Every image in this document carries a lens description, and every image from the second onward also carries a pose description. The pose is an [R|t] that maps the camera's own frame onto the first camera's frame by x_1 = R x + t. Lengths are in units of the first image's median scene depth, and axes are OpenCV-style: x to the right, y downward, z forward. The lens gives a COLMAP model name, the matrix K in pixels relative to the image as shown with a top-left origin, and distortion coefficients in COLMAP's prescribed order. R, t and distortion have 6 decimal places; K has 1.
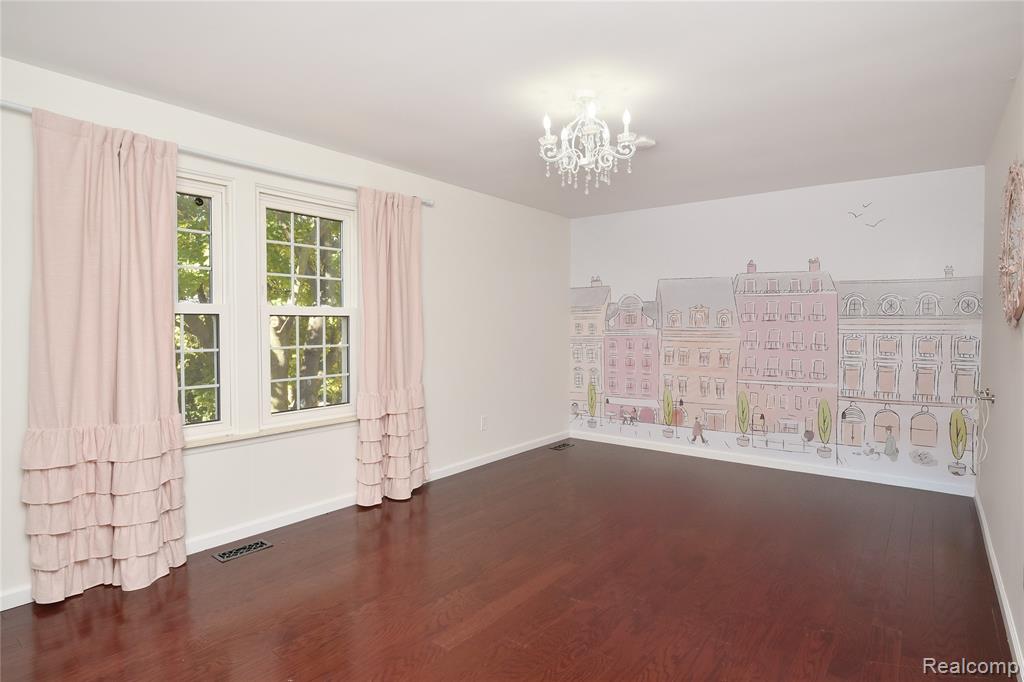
lens RADIAL K [[524.0, 0, 512.0], [0, 524.0, 341.0], [0, 0, 1]] dist [-0.043874, -0.000750]
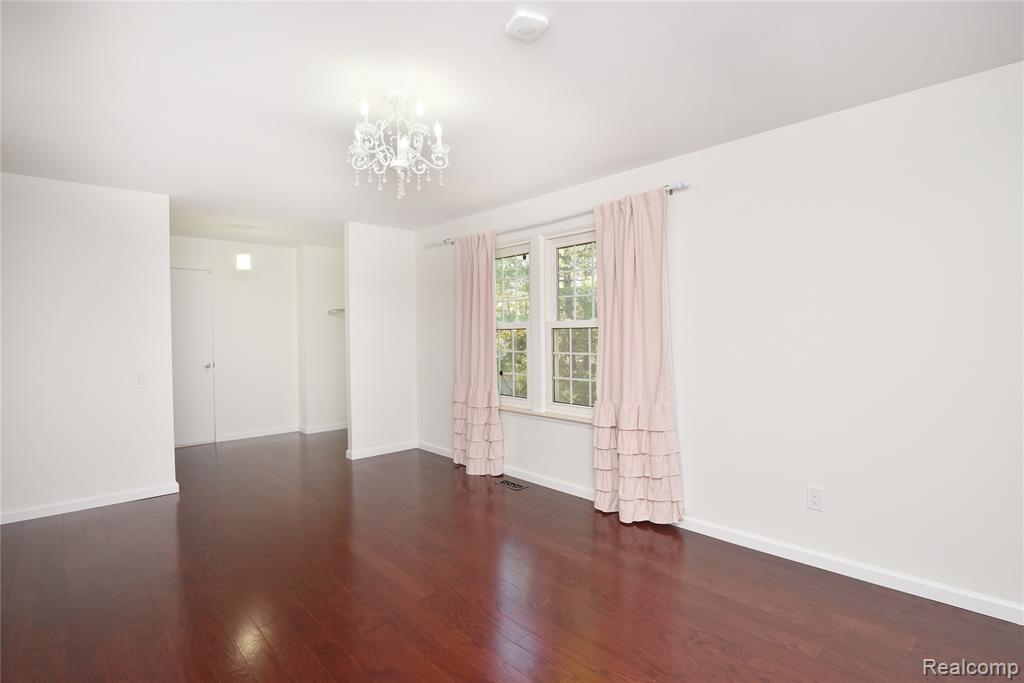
lens RADIAL K [[524.0, 0, 512.0], [0, 524.0, 341.5], [0, 0, 1]] dist [-0.043874, -0.000750]
pose [[-0.176894, 0.022179, -0.983980, 0.826725], [-0.017277, 0.999522, 0.025635, -0.046472], [0.984078, 0.021535, -0.176427, 1.063628]]
